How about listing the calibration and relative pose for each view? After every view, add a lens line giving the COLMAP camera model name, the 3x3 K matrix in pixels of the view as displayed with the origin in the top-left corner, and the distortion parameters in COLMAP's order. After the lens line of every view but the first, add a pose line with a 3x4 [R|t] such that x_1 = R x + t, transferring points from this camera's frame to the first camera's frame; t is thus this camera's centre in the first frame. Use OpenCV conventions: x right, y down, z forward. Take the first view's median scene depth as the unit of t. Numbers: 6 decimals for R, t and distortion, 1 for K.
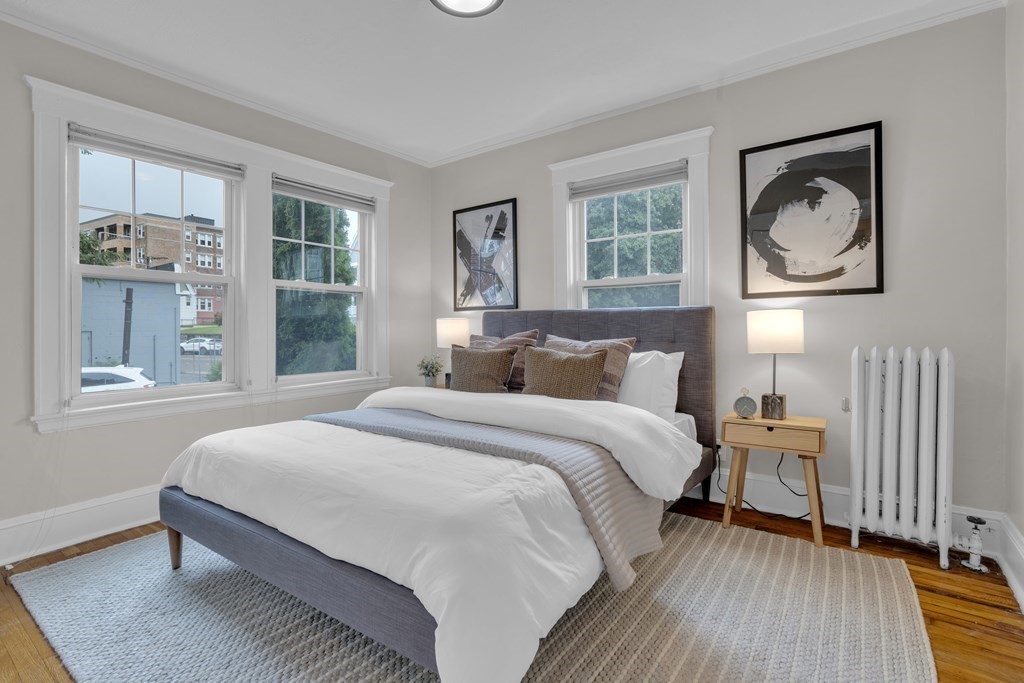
lens RADIAL K [[464.4, 0, 508.6], [0, 464.4, 338.6], [0, 0, 1]] dist [-0.003770, 0.000223]
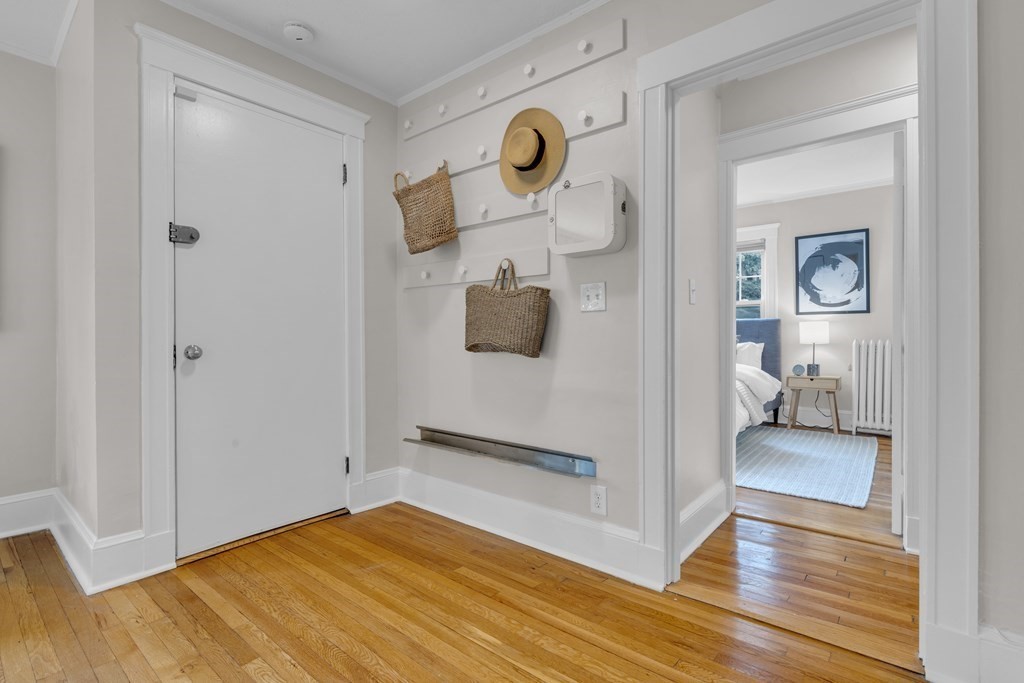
lens RADIAL K [[463.3, 0, 508.1], [0, 463.3, 339.9], [0, 0, 1]] dist [-0.010691, 0.003715]
pose [[0.998173, 0.003109, -0.060338, -0.584675], [-0.003303, 0.999990, -0.003119, 0.026926], [0.060327, 0.003312, 0.998173, -1.000505]]
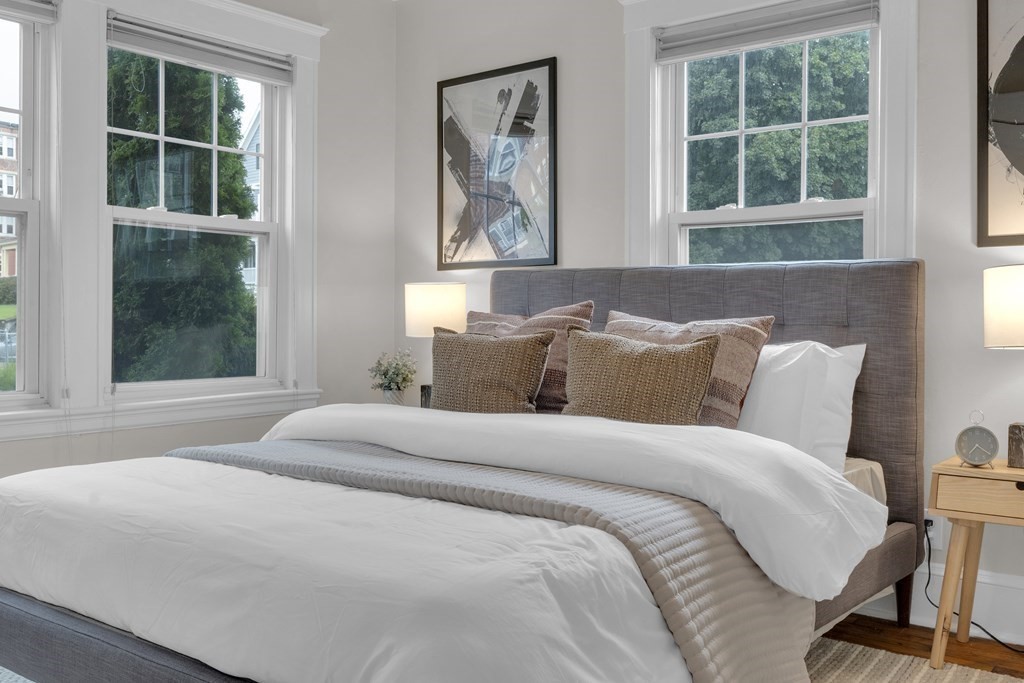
lens RADIAL K [[907.5, 0, 511.9], [0, 907.5, 347.0], [0, 0, 1]] dist [0.005214, -0.003915]
pose [[0.999435, 0.010874, -0.031810, 0.003558], [-0.010493, 0.999872, 0.012119, 0.024361], [0.031938, -0.011778, 0.999420, -0.065170]]
